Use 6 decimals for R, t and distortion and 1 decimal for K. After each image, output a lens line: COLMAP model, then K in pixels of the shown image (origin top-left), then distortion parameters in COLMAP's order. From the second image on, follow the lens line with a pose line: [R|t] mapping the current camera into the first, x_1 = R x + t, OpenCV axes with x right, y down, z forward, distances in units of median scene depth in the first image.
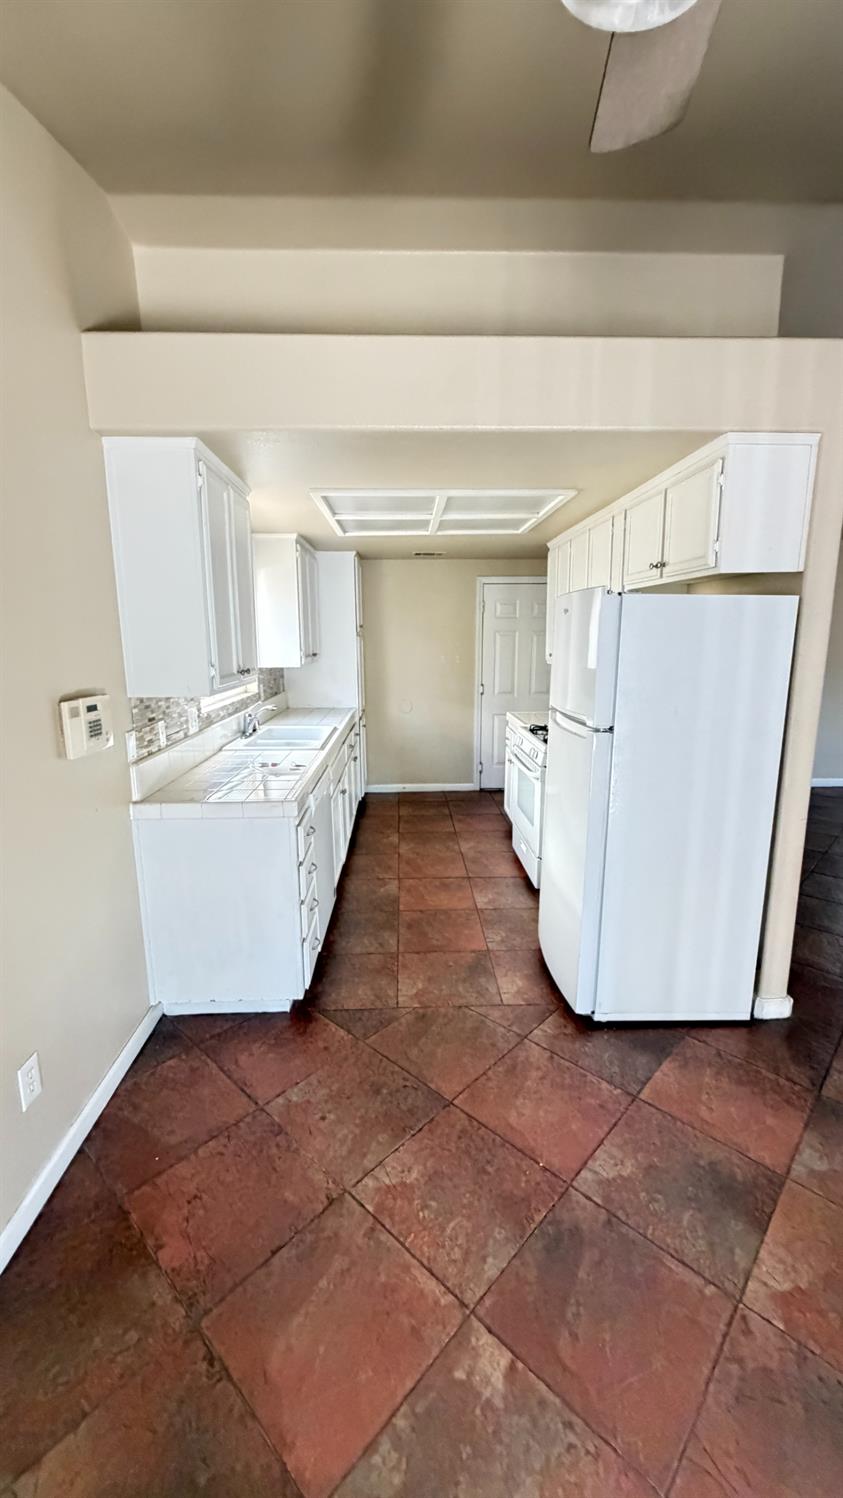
lens RADIAL K [[603.8, 0, 421.2], [0, 603.8, 744.4], [0, 0, 1]] dist [-0.001477, 0.000158]
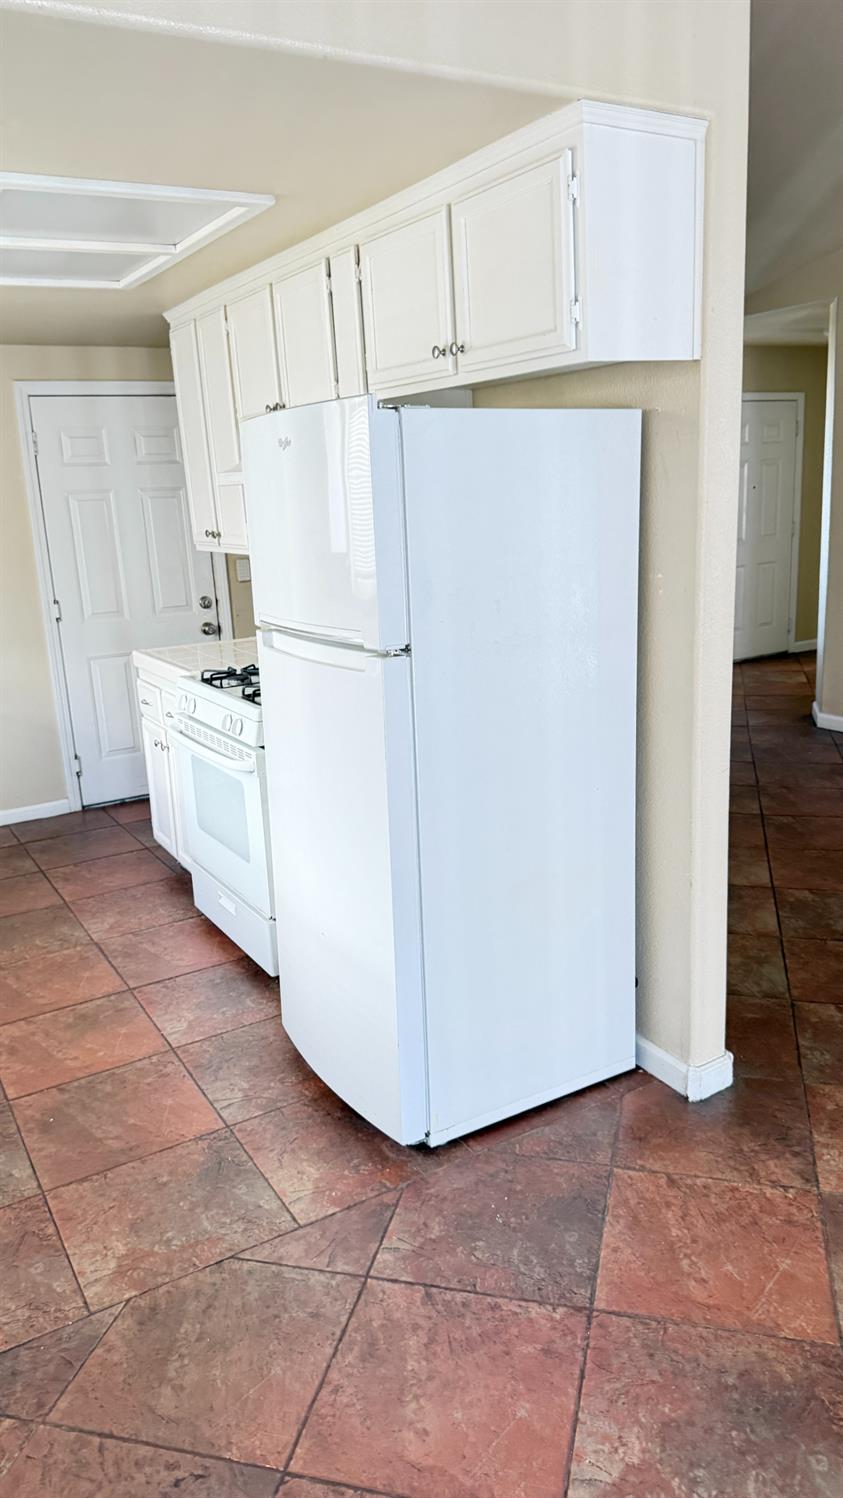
lens RADIAL K [[1064.1, 0, 420.4], [0, 1064.1, 745.5], [0, 0, 1]] dist [0.012925, -0.030369]
pose [[0.873969, -0.151816, 0.461660, -0.115974], [0.129680, 0.988362, 0.079524, -0.023124], [-0.468360, -0.009633, 0.883485, 0.151325]]
